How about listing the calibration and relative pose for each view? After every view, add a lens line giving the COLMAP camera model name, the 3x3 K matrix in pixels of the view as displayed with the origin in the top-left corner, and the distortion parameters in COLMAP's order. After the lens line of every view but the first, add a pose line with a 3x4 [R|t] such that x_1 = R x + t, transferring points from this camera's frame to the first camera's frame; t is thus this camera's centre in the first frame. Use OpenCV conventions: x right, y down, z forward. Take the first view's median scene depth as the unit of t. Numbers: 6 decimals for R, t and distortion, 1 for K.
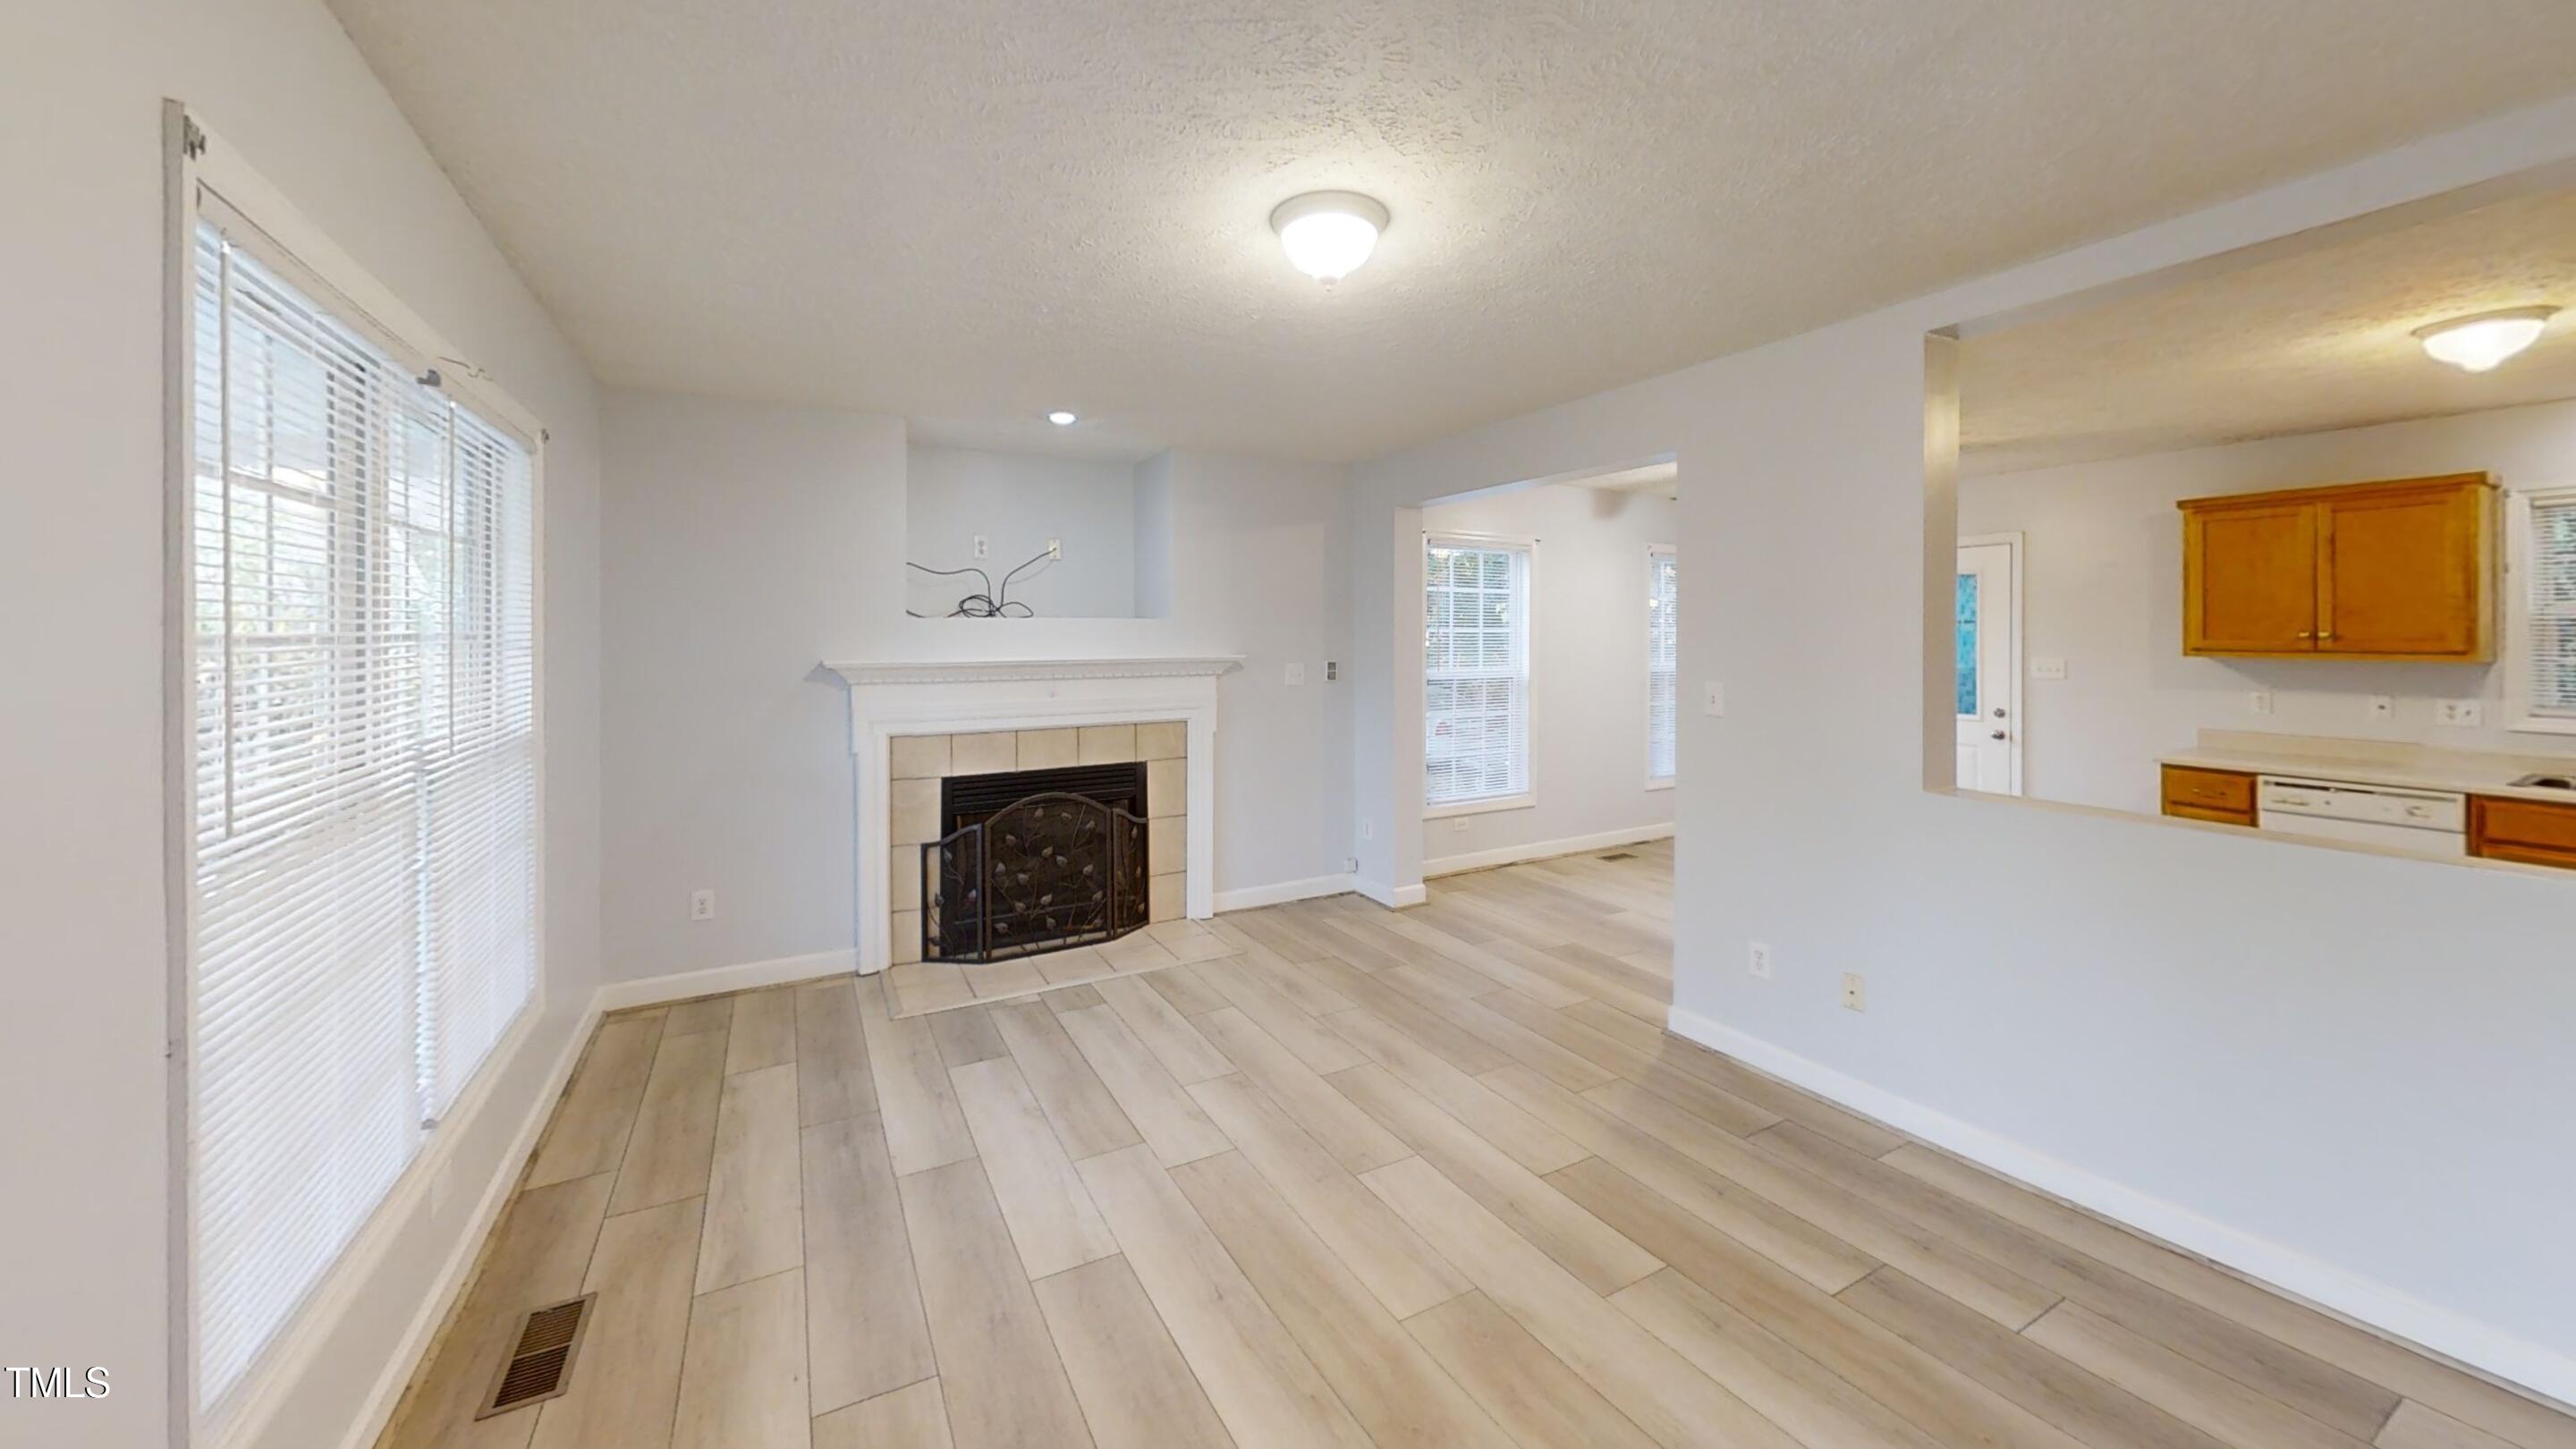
lens RADIAL K [[957.6, 0, 1277.8], [0, 957.6, 635.9], [0, 0, 1]] dist [0.012897, 0.000075]
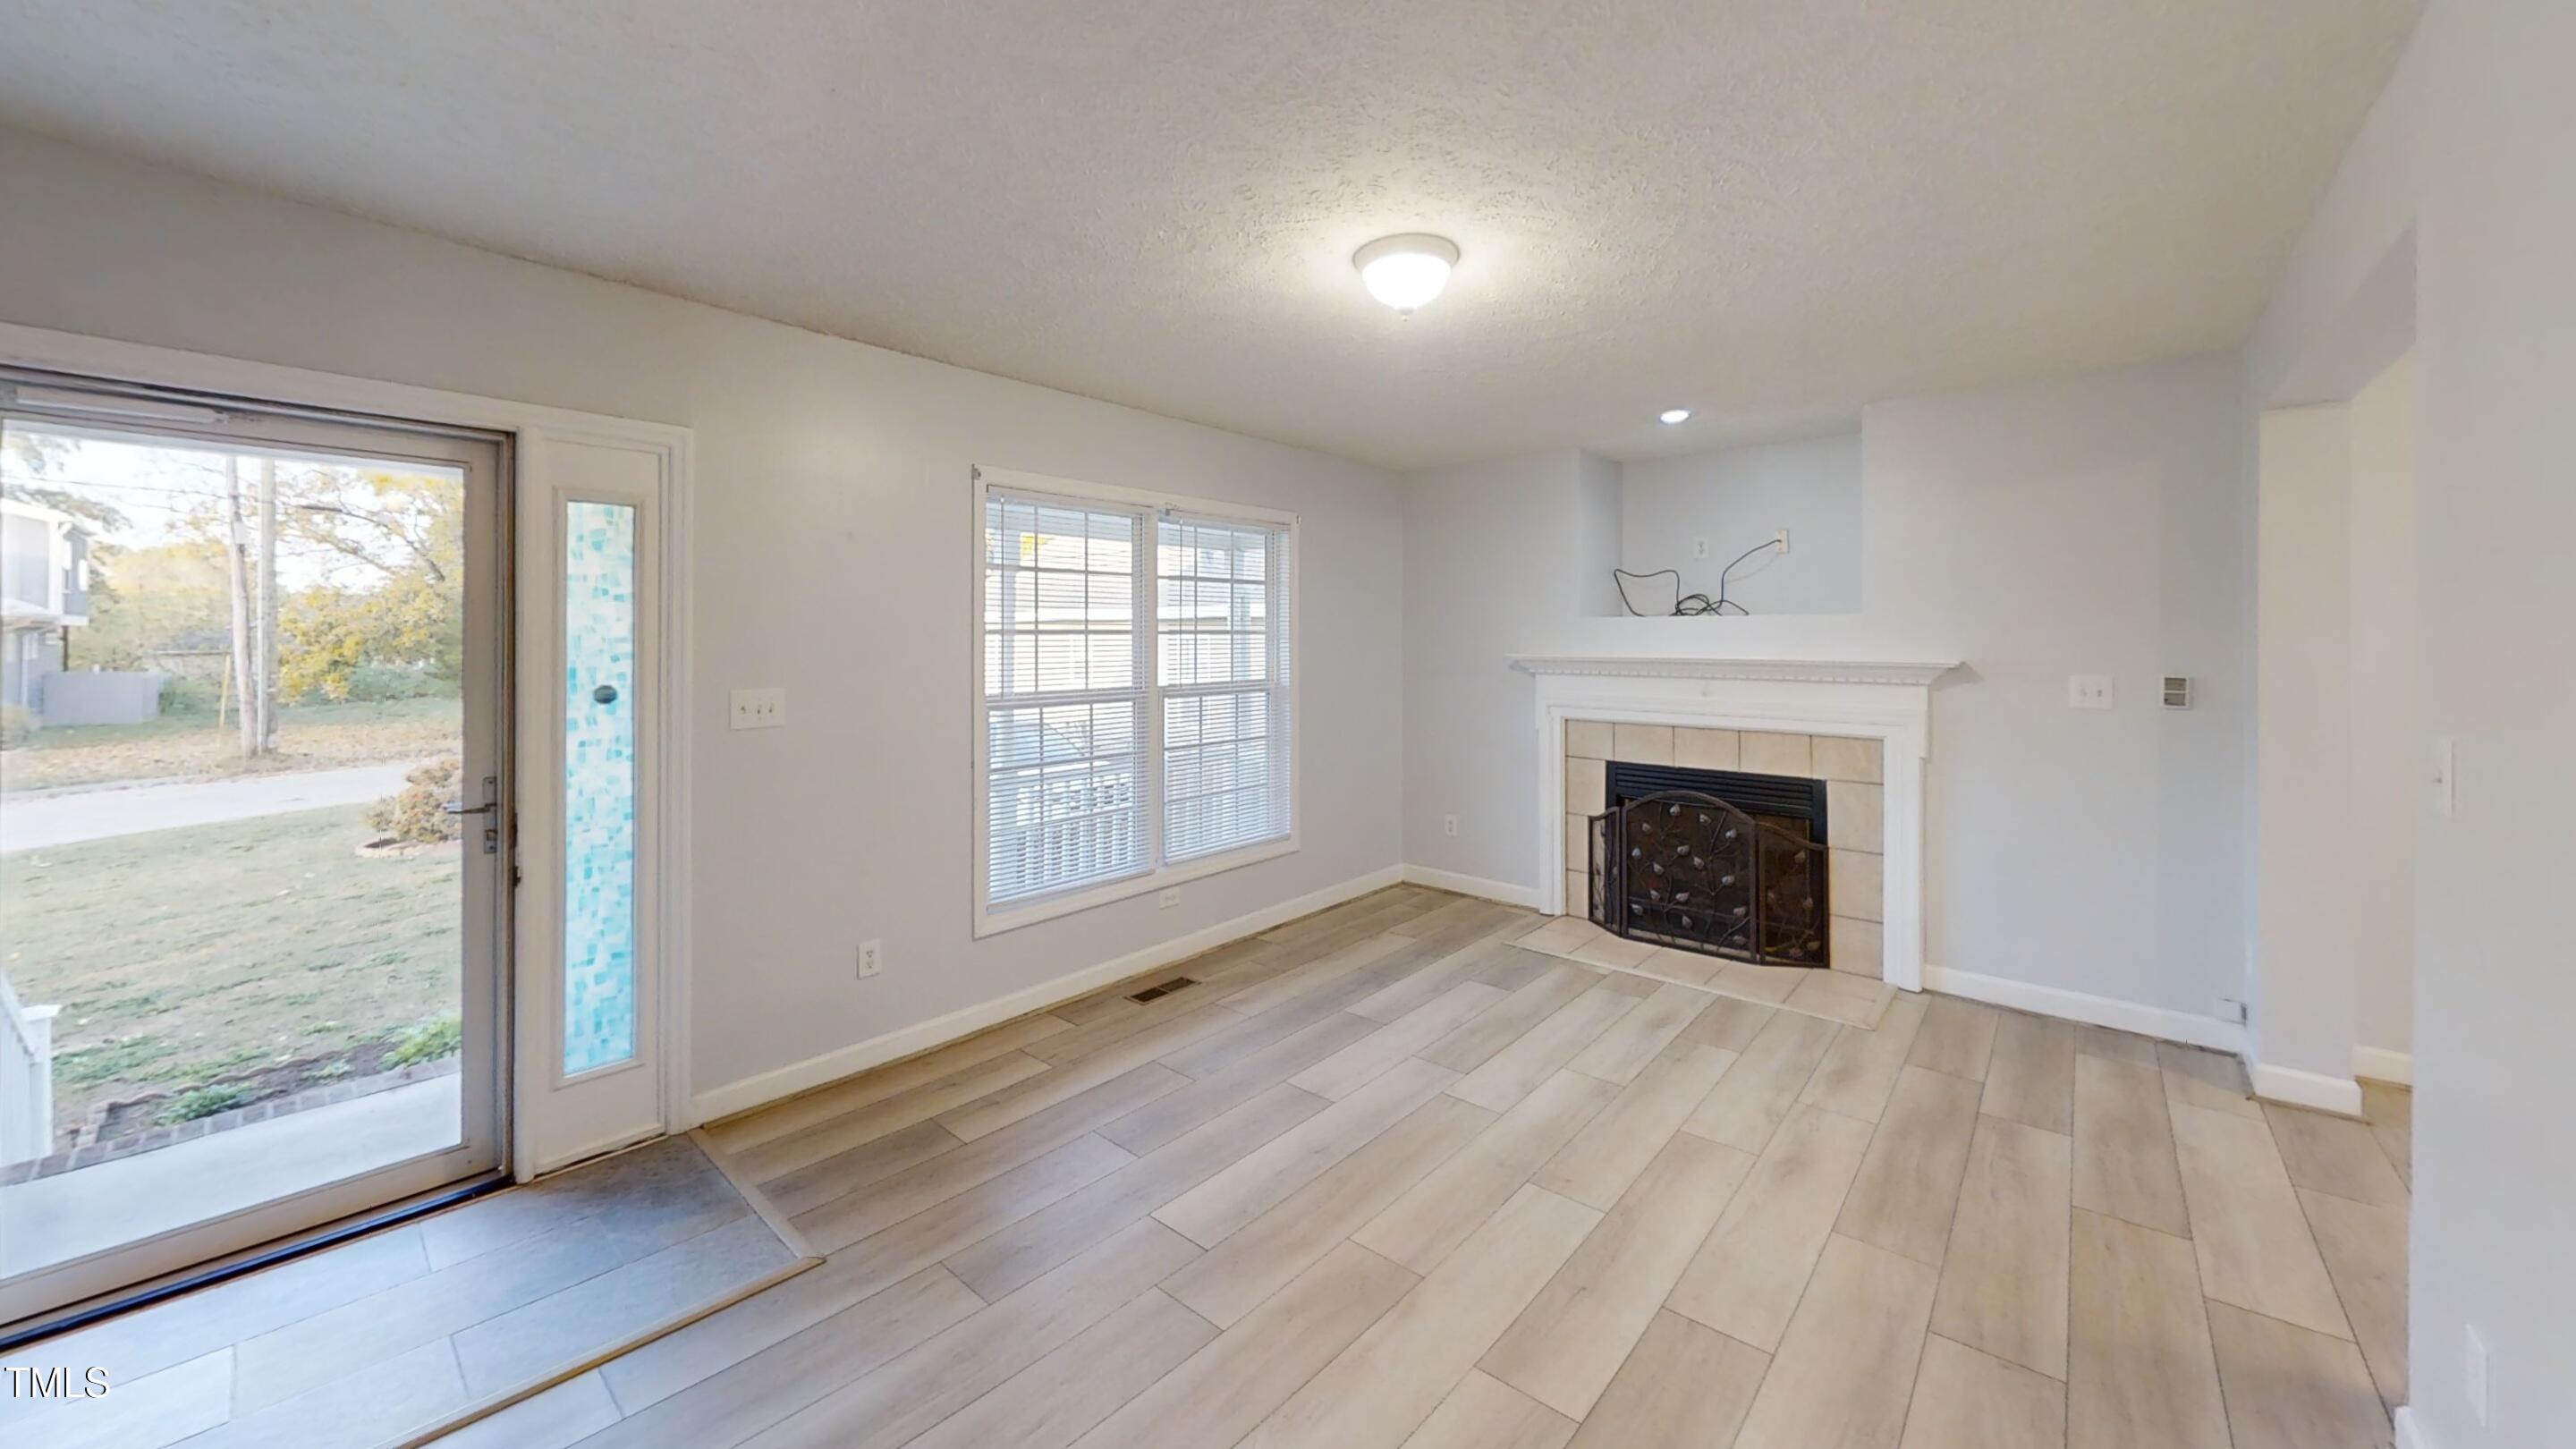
lens RADIAL K [[957.6, 0, 1277.8], [0, 957.6, 635.9], [0, 0, 1]] dist [0.012897, 0.000075]
pose [[0.343821, 0.005657, -0.939018, 0.585059], [-0.004834, 0.999979, 0.004254, -0.001113], [0.939023, 0.003077, 0.343842, 0.267202]]
